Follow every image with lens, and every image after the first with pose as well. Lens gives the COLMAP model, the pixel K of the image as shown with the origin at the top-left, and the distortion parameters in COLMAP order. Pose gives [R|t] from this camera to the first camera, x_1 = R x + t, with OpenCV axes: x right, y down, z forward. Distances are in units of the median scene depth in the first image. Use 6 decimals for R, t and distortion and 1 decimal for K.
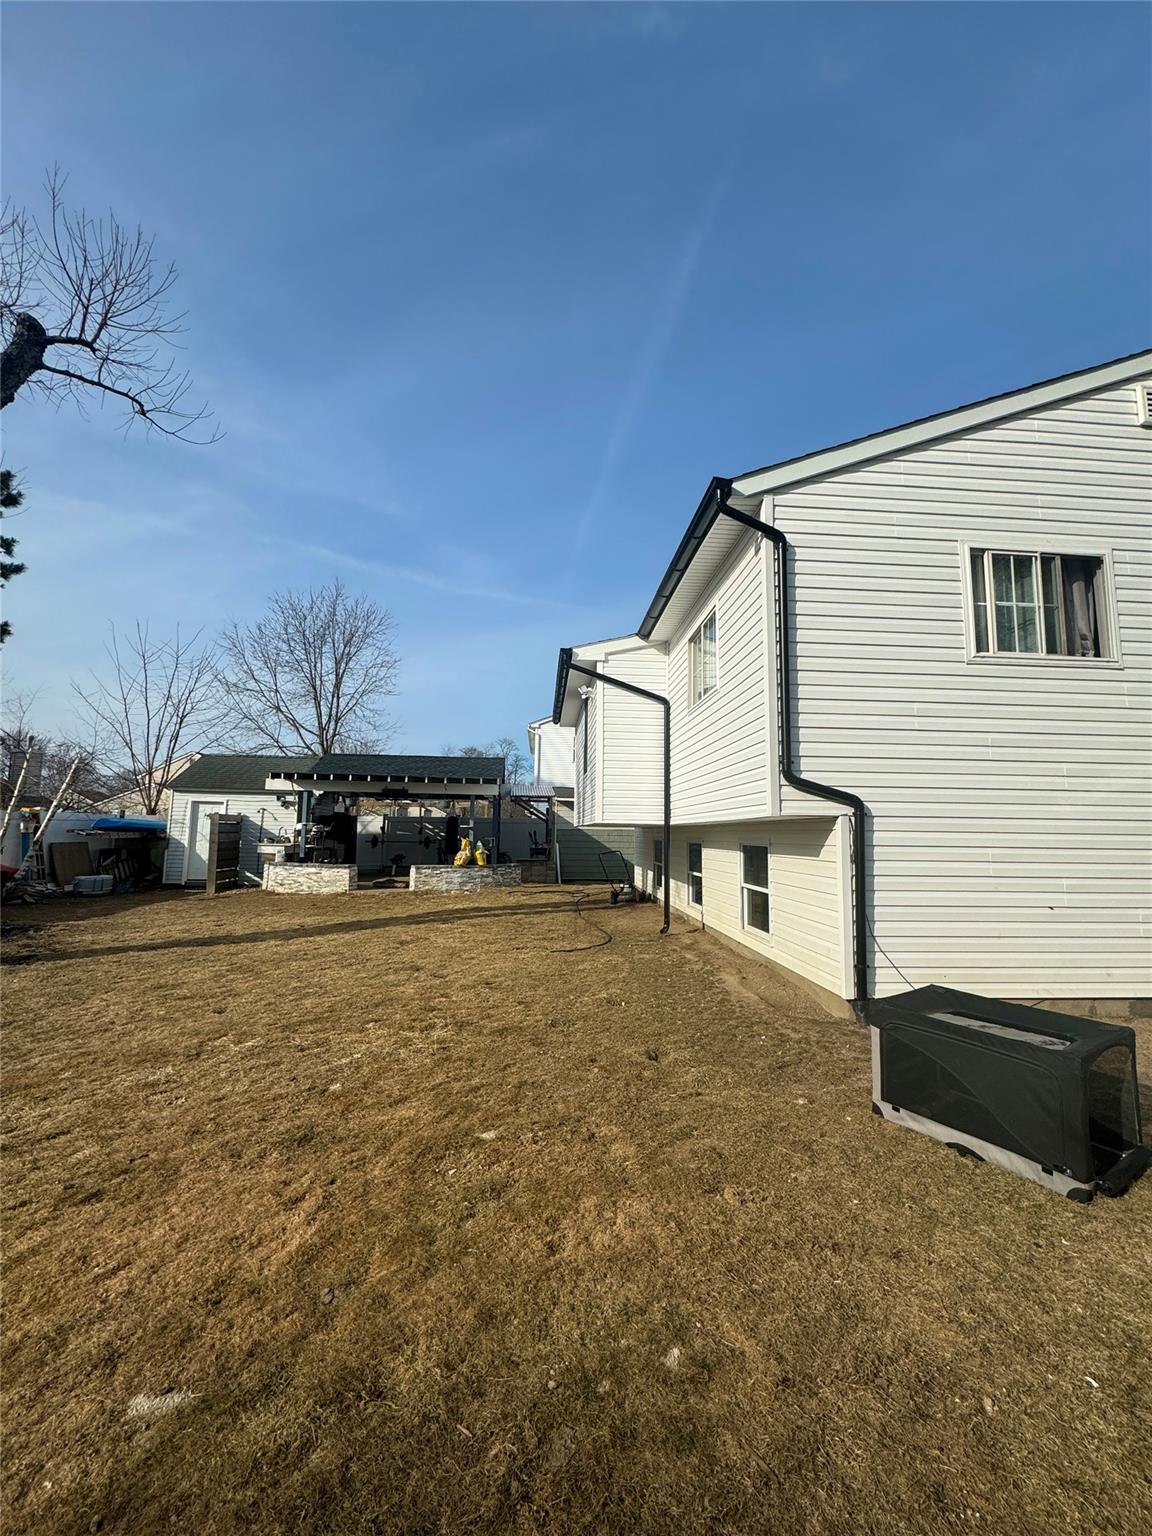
lens RADIAL K [[611.0, 0, 576.0], [0, 611.0, 768.0], [0, 0, 1]] dist [0.002625, 0.000121]
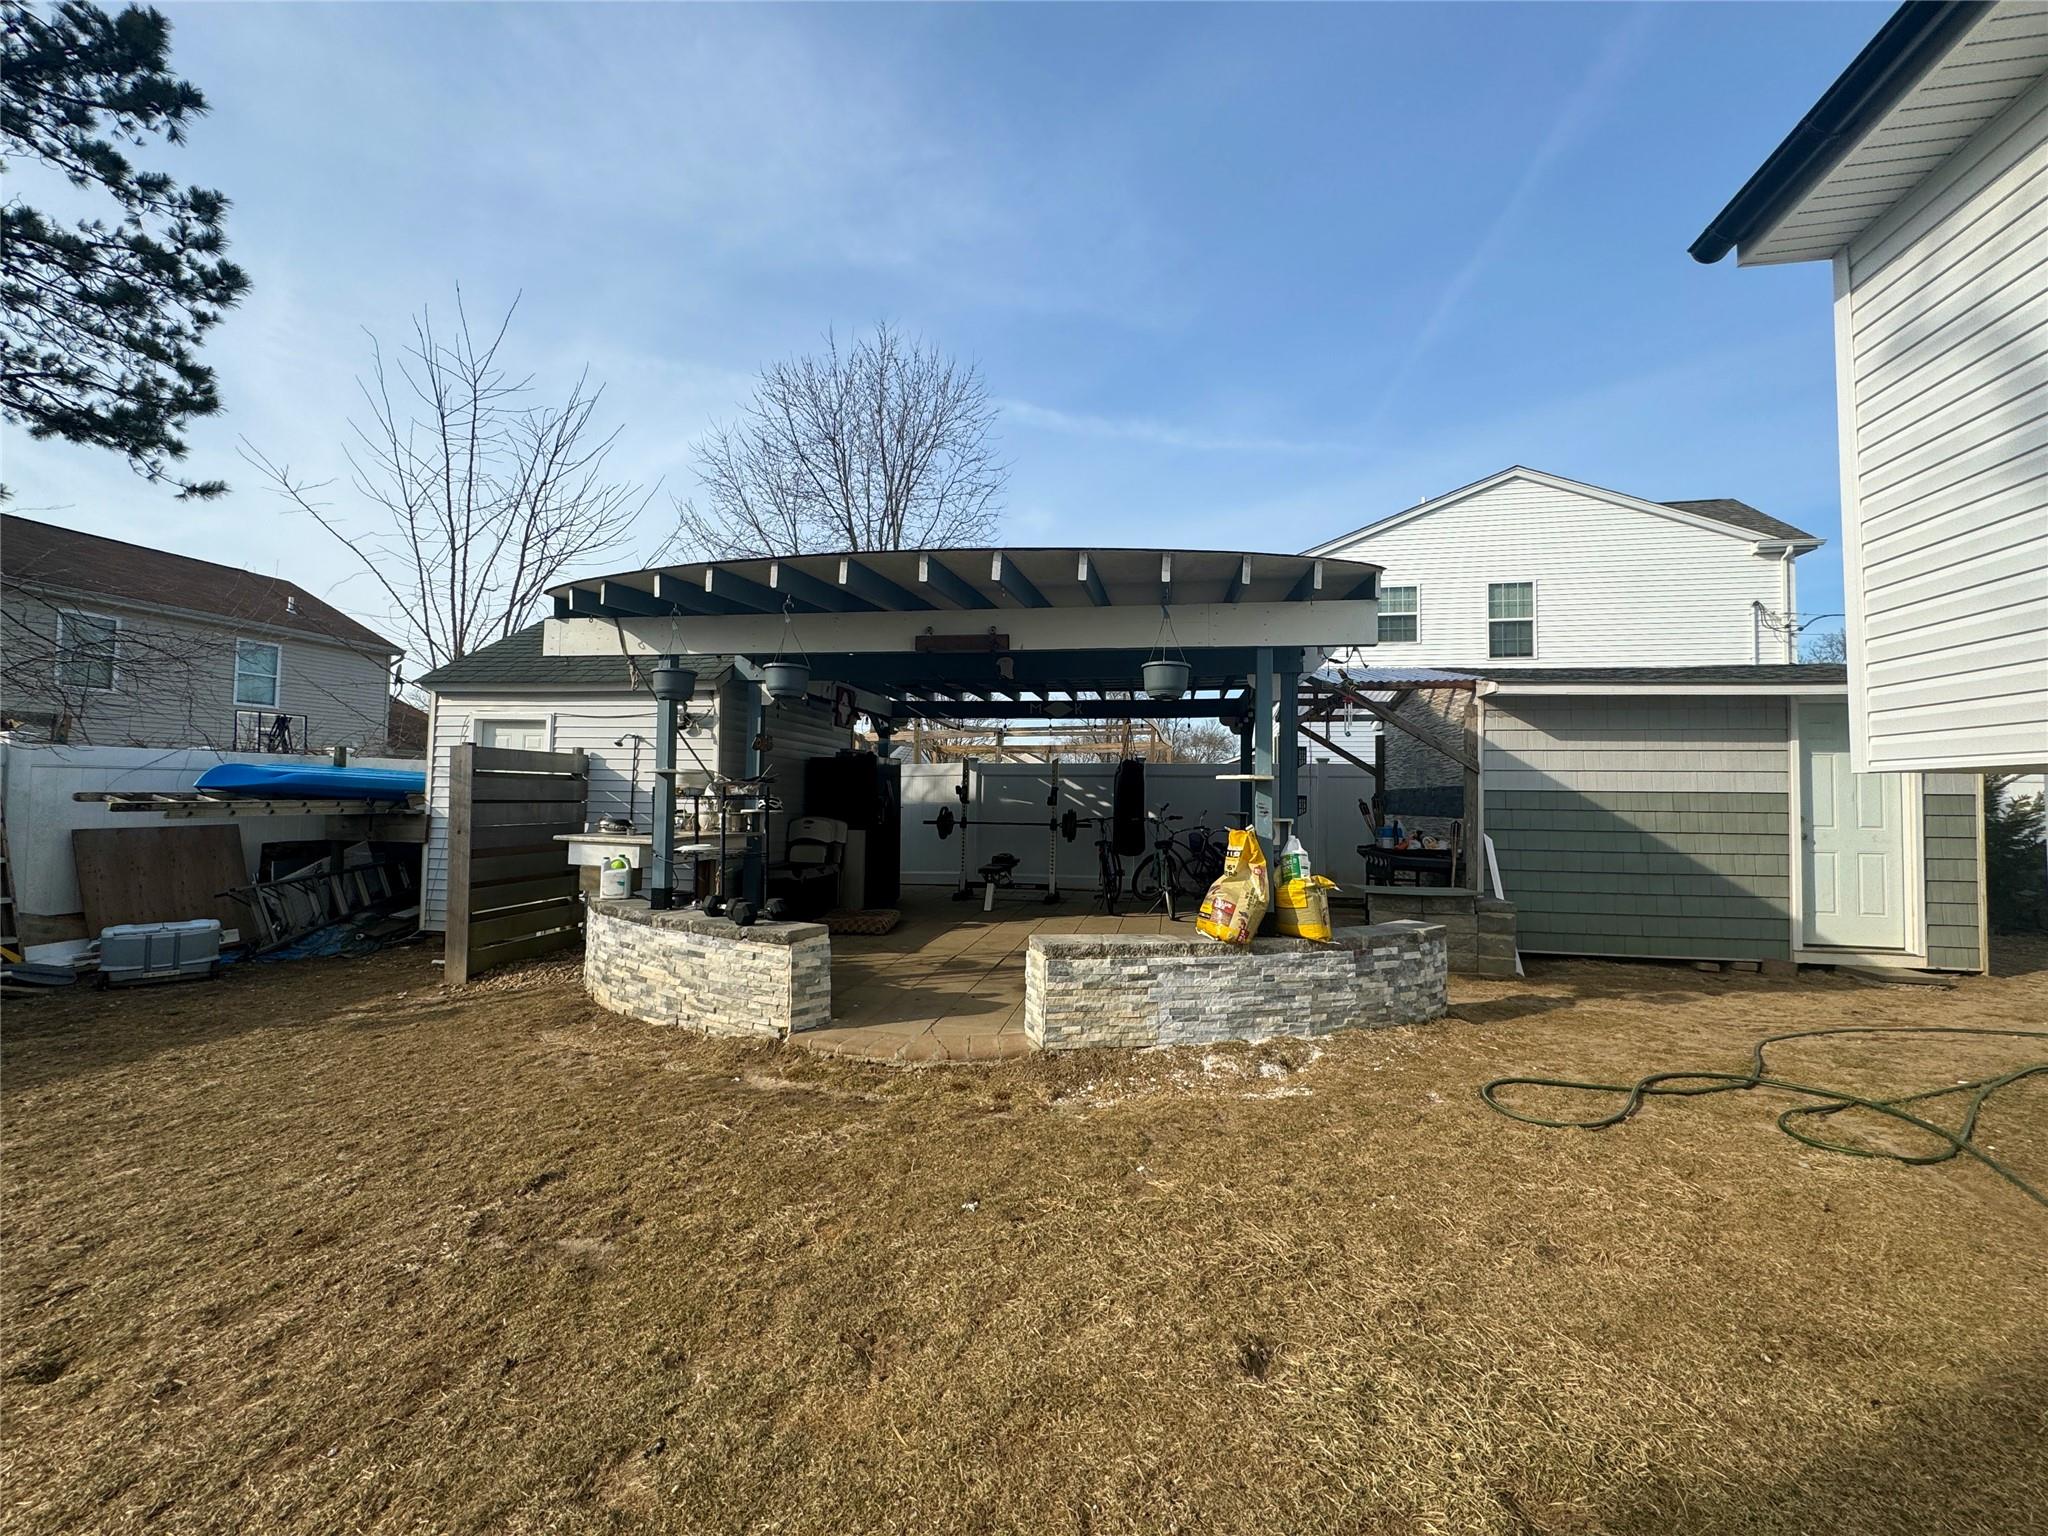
lens RADIAL K [[814.7, 0, 1024.0], [0, 814.7, 768.0], [0, 0, 1]] dist [0.002625, 0.000121]
pose [[0.962575, -0.010057, -0.270828, -0.176021], [0.028287, 0.997581, 0.063494, 0.068569], [0.269534, -0.068779, 0.960532, 0.665528]]
